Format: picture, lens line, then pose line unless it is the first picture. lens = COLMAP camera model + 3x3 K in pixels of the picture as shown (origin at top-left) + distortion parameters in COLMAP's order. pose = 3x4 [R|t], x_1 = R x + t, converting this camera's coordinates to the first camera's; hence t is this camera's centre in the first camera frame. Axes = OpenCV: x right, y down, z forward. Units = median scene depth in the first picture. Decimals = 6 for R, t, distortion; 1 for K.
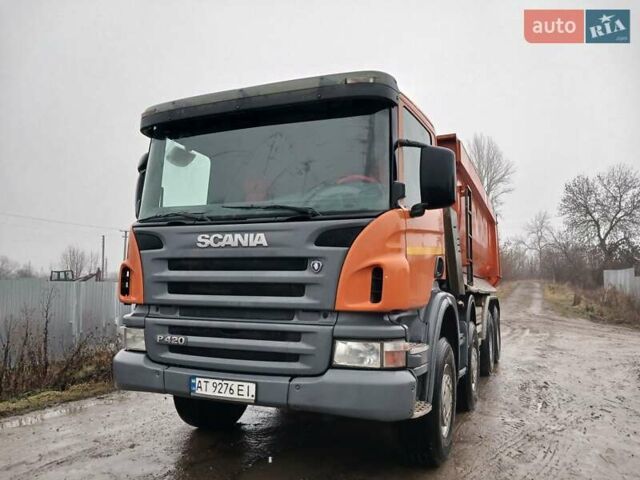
lens RADIAL K [[513.2, 0, 319.6], [0, 513.2, 237.9], [0, 0, 1]] dist [0.028722, -0.066660]
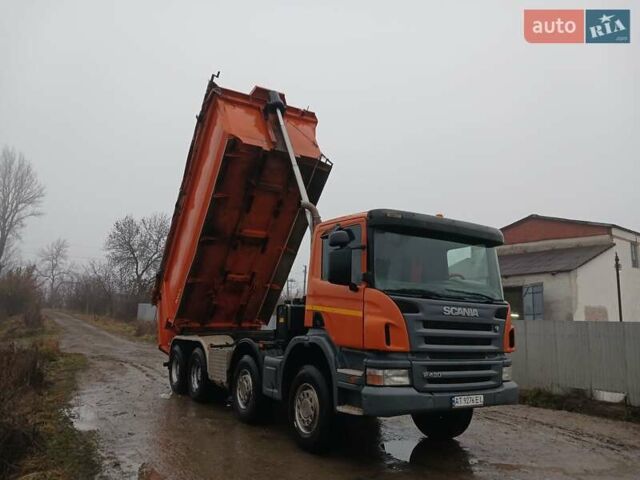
lens RADIAL K [[513.2, 0, 317.3], [0, 513.2, 237.3], [0, 0, 1]] dist [0.028722, -0.066660]
pose [[0.564497, 0.145229, 0.812558, -1.826554], [-0.101824, 0.989134, -0.106050, -0.009363], [-0.819130, -0.022873, 0.573151, 0.425252]]
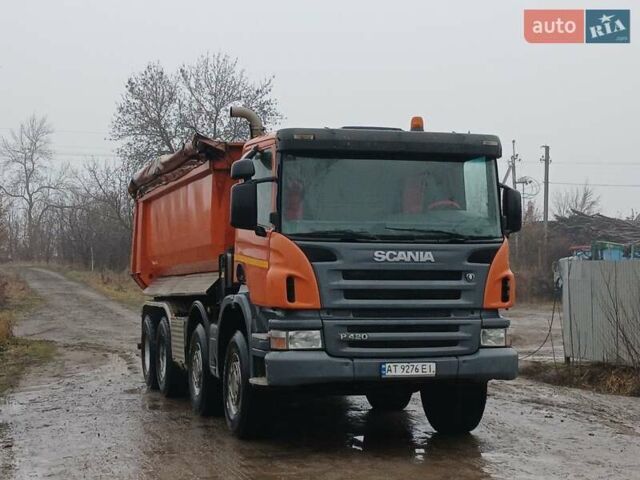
lens RADIAL K [[1254.9, 0, 322.0], [0, 1254.9, 243.7], [0, 0, 1]] dist [0.100769, 0.000000]
pose [[0.760093, 0.006021, 0.649787, -2.342420], [-0.051973, 0.997317, 0.051554, -0.176390], [-0.647733, -0.072957, 0.758366, -1.224666]]
